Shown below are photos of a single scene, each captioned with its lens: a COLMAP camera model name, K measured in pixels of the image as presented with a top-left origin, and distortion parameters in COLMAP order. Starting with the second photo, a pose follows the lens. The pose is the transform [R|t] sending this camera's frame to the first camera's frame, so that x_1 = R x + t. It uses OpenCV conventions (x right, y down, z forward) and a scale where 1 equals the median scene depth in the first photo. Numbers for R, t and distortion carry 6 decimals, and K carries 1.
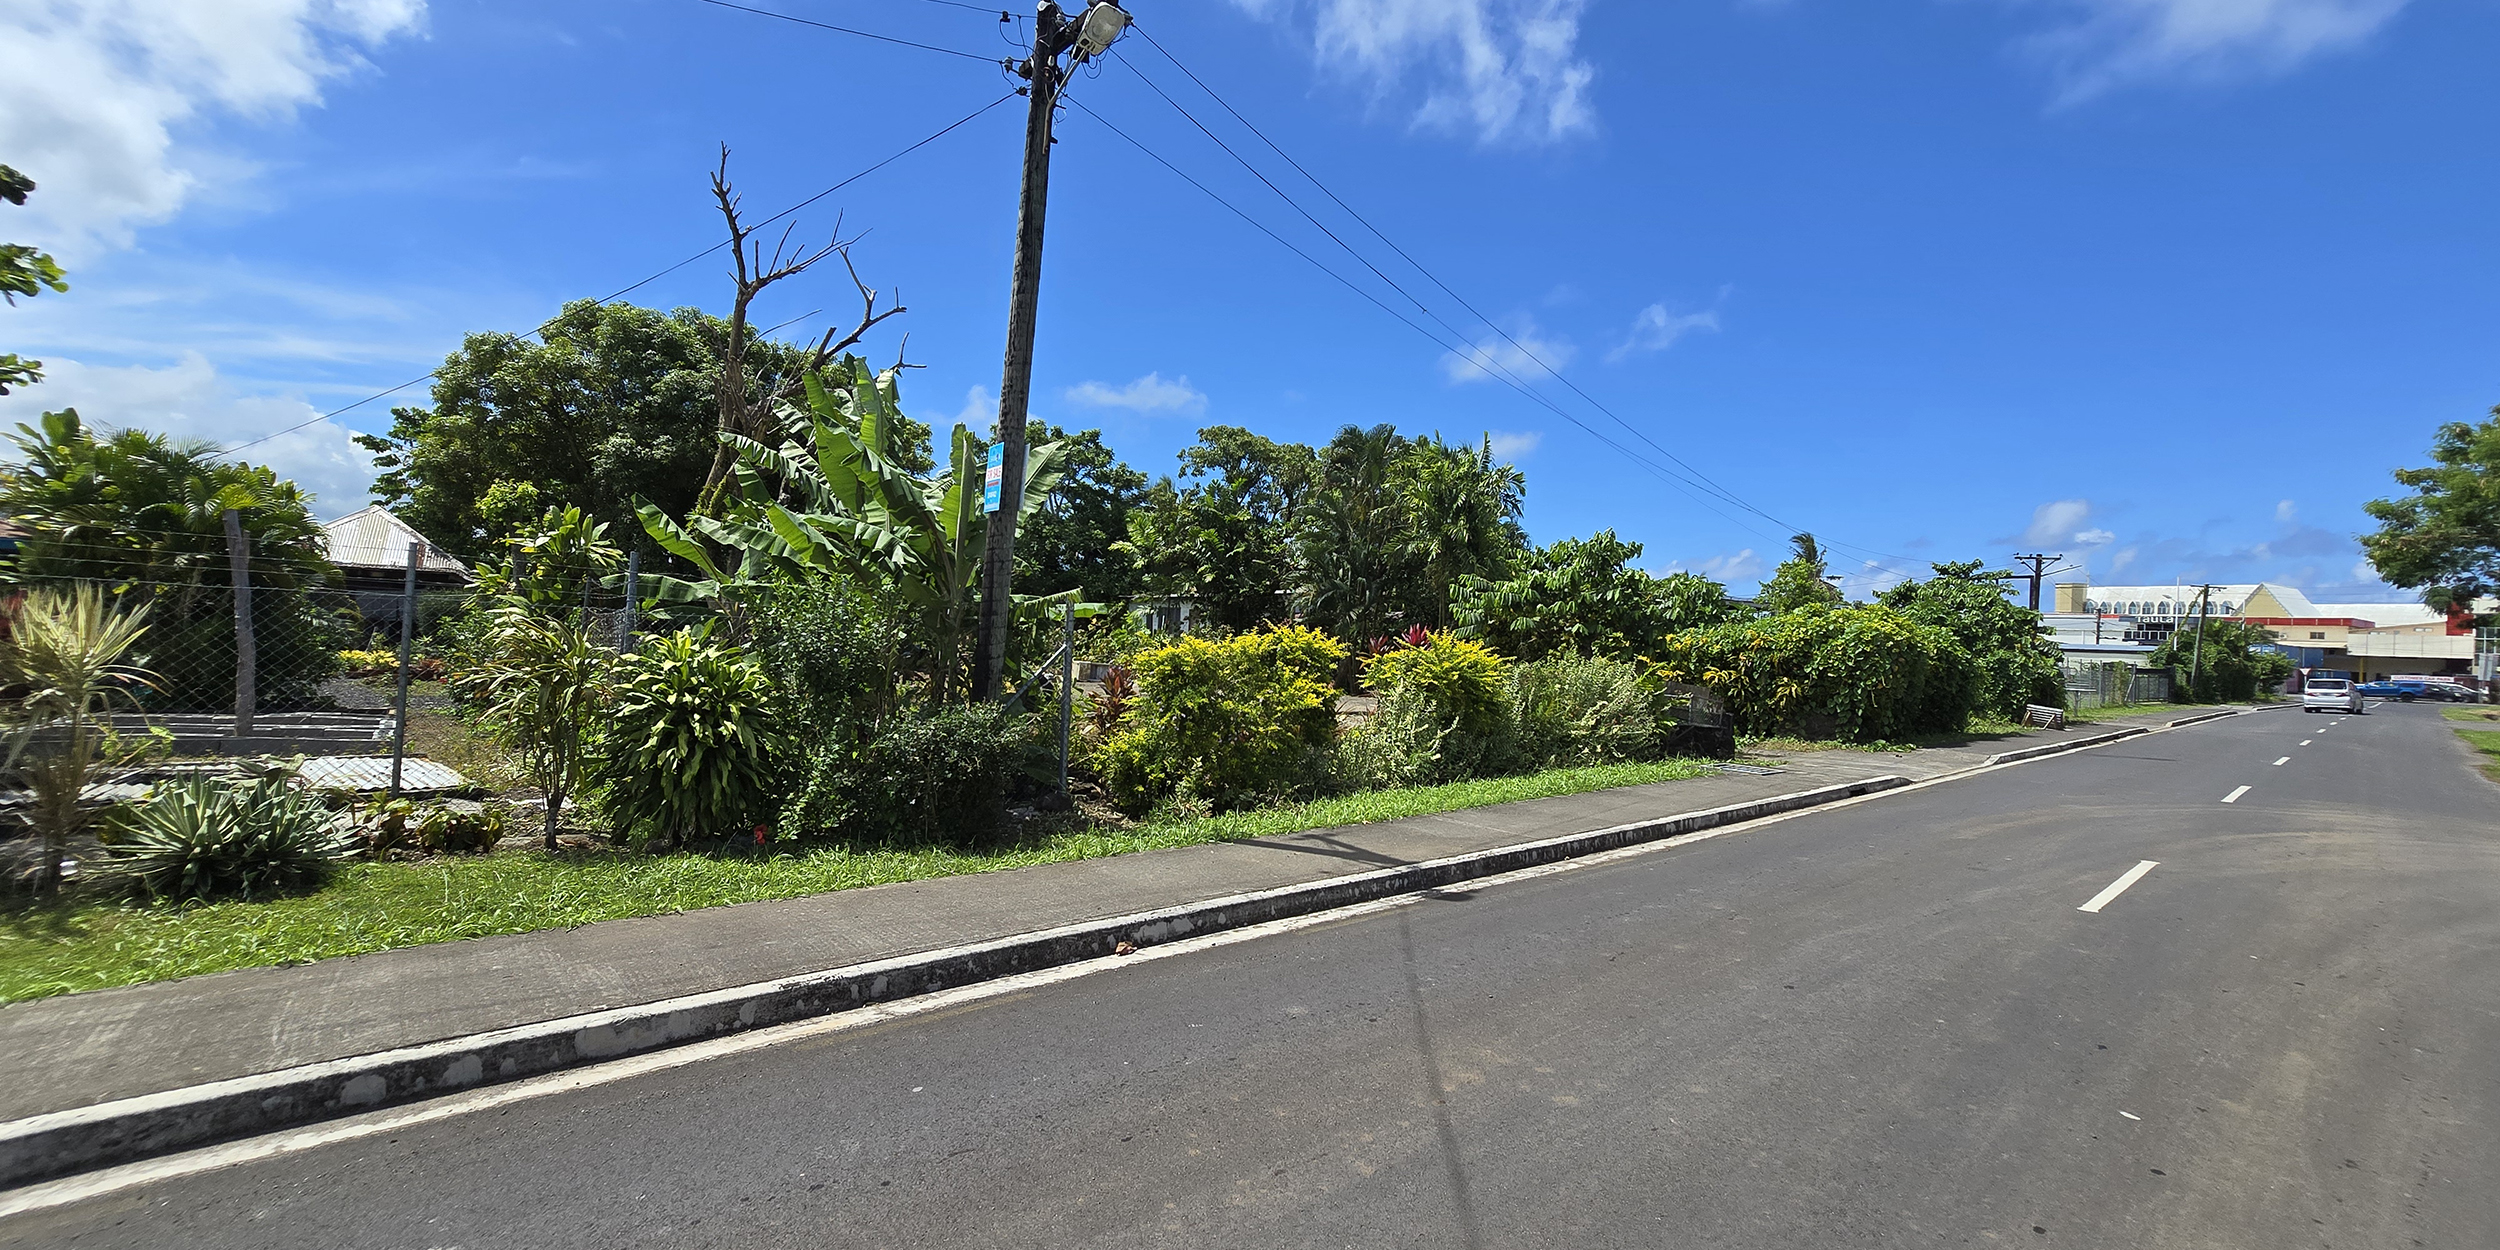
lens RADIAL K [[1019.7, 0, 1235.6], [0, 1019.7, 620.7], [0, 0, 1]] dist [-0.005824, 0.000683]
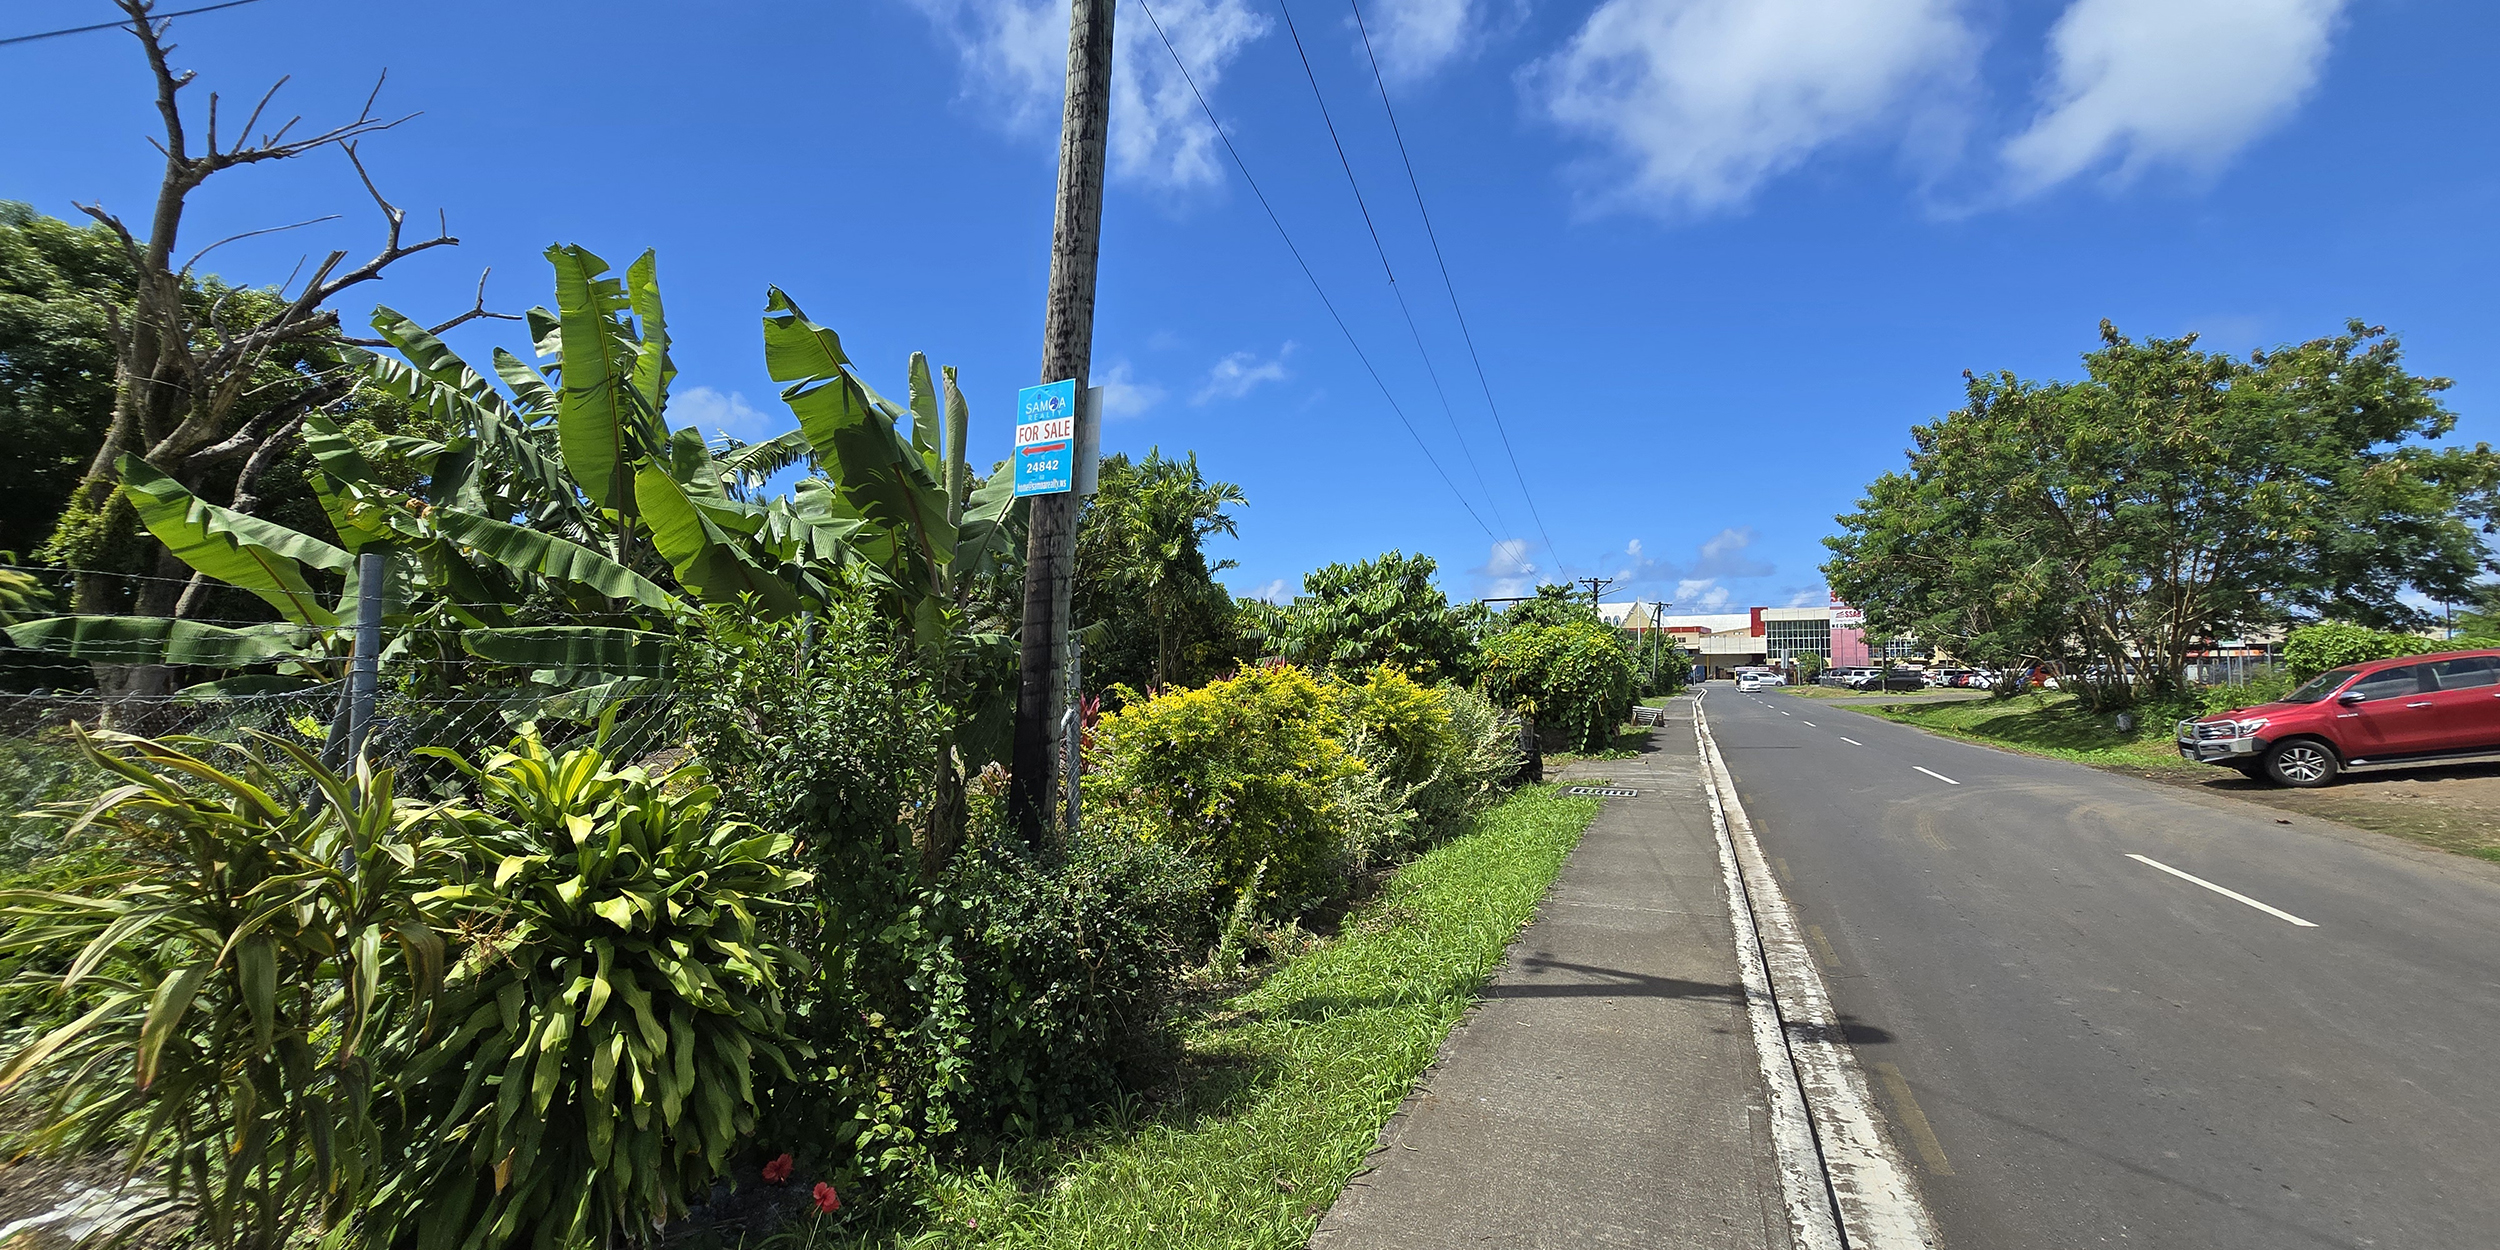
lens RADIAL K [[1026.6, 0, 1239.8], [0, 1026.6, 613.5], [0, 0, 1]] dist [-0.001239, 0.000287]
pose [[0.911397, -0.020733, 0.411006, -0.151629], [0.036281, 0.998889, -0.030064, -0.006132], [-0.409926, 0.042312, 0.911137, 0.162060]]
